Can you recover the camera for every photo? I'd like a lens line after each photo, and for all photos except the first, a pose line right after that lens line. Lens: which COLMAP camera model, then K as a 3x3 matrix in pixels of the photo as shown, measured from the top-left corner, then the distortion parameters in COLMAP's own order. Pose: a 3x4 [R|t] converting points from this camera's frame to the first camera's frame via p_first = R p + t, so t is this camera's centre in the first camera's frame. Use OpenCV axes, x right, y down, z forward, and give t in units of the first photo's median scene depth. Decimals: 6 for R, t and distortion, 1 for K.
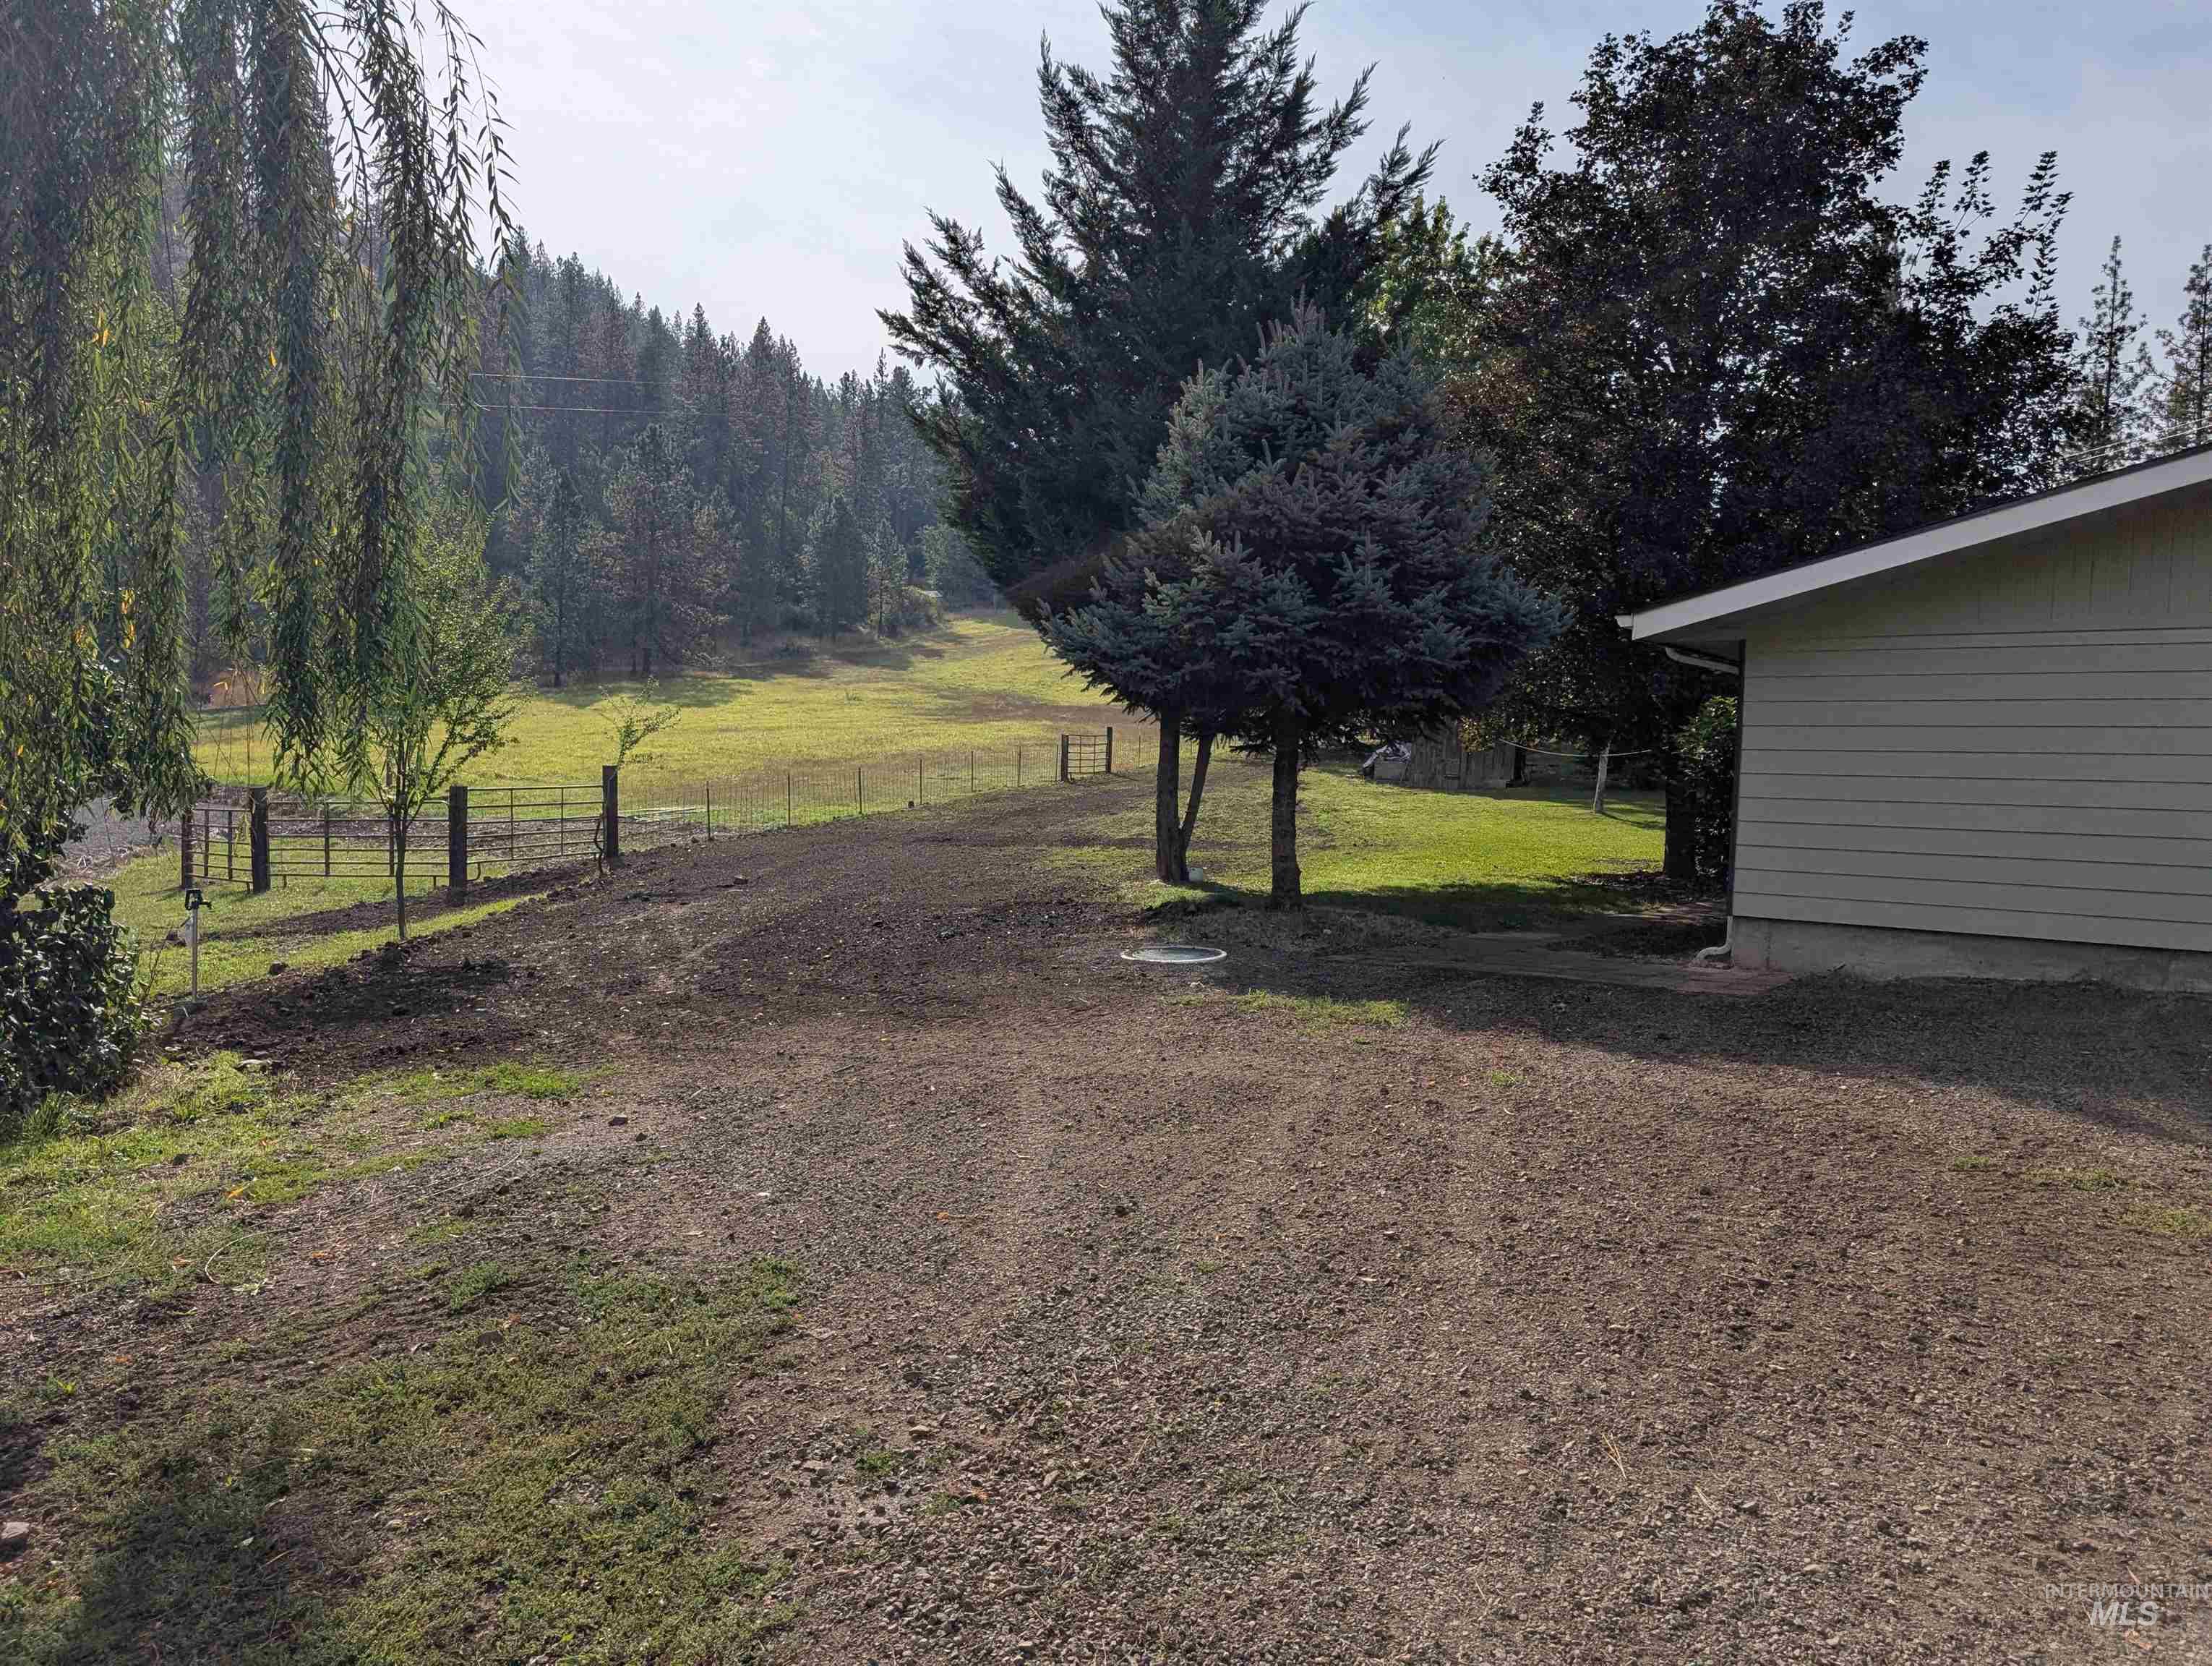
lens RADIAL K [[1539.6, 0, 1170.1], [0, 1539.6, 843.9], [0, 0, 1]] dist [0.014539, -0.003675]
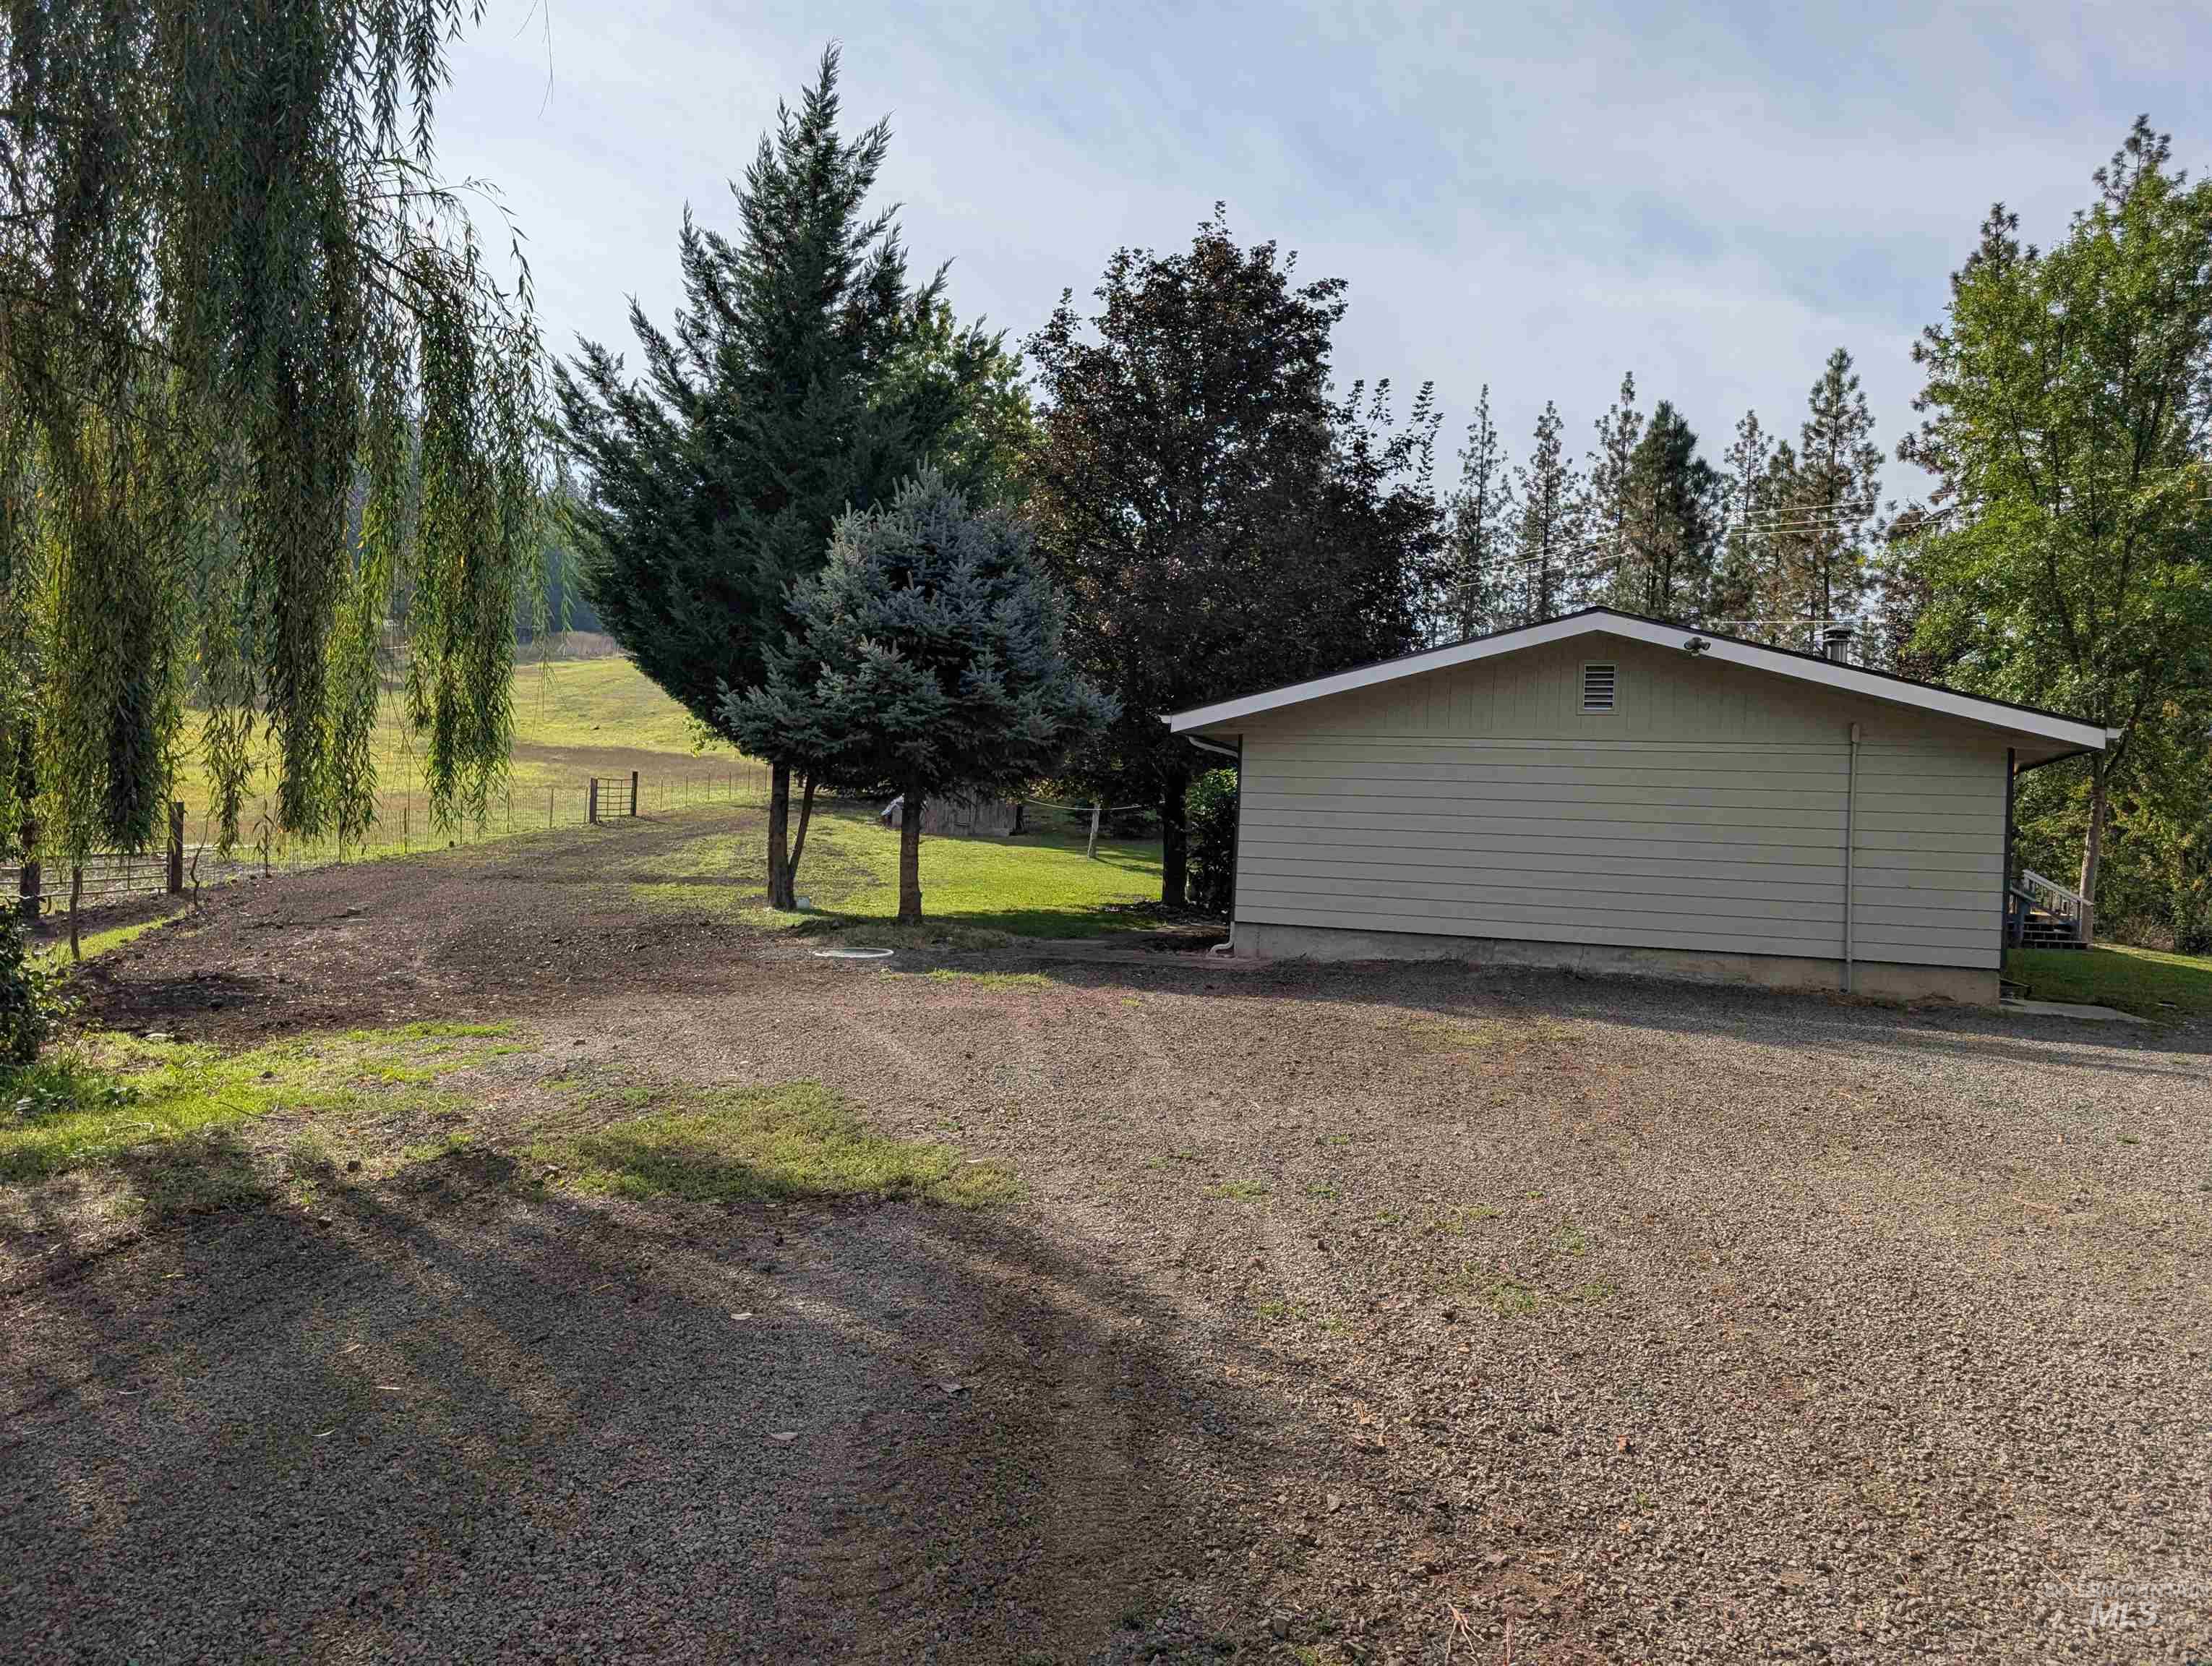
lens RADIAL K [[1556.2, 0, 1106.0], [0, 1556.2, 833.0], [0, 0, 1]] dist [0.039737, -0.033013]
pose [[0.953723, 0.013638, 0.300377, -0.123679], [-0.002066, 0.999245, -0.038806, 0.012673], [-0.300679, 0.036390, 0.953031, -0.233924]]
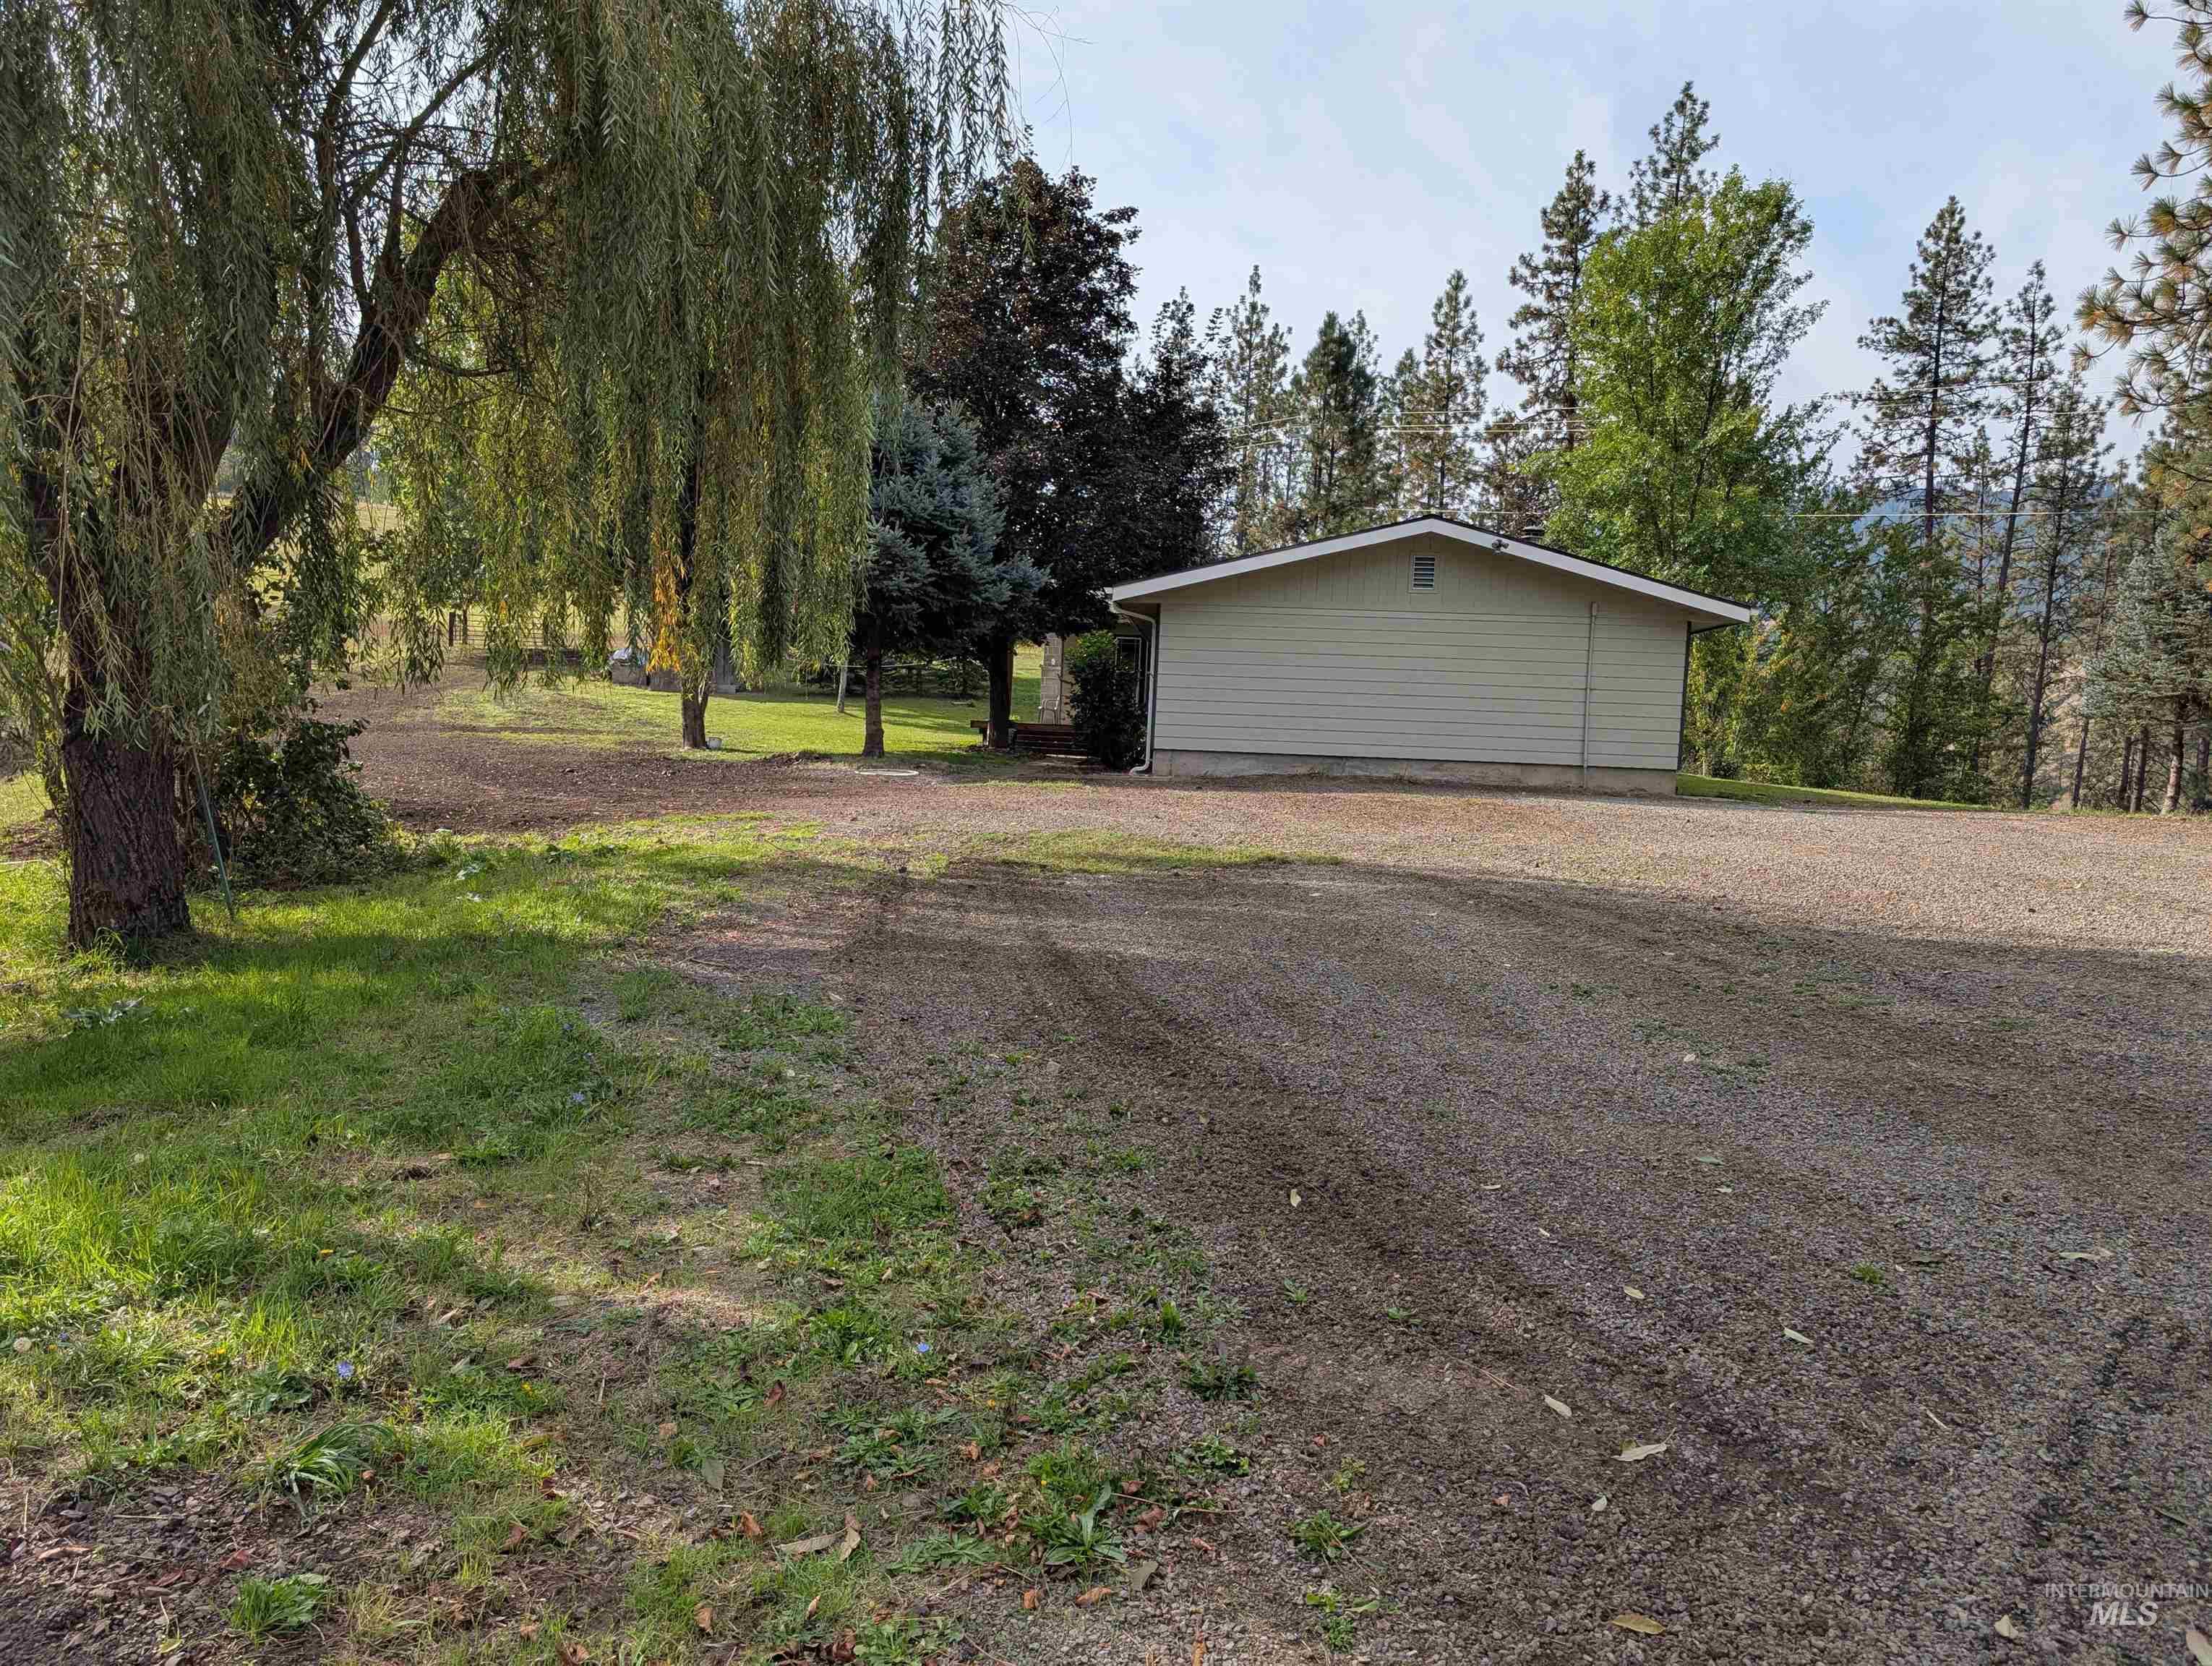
lens RADIAL K [[1556.2, 0, 1106.0], [0, 1556.2, 833.0], [0, 0, 1]] dist [0.039737, -0.033013]
pose [[0.843105, -0.031178, 0.536845, -0.451884], [0.005672, 0.998778, 0.049098, 0.036254], [-0.537720, -0.038350, 0.842251, -0.374351]]
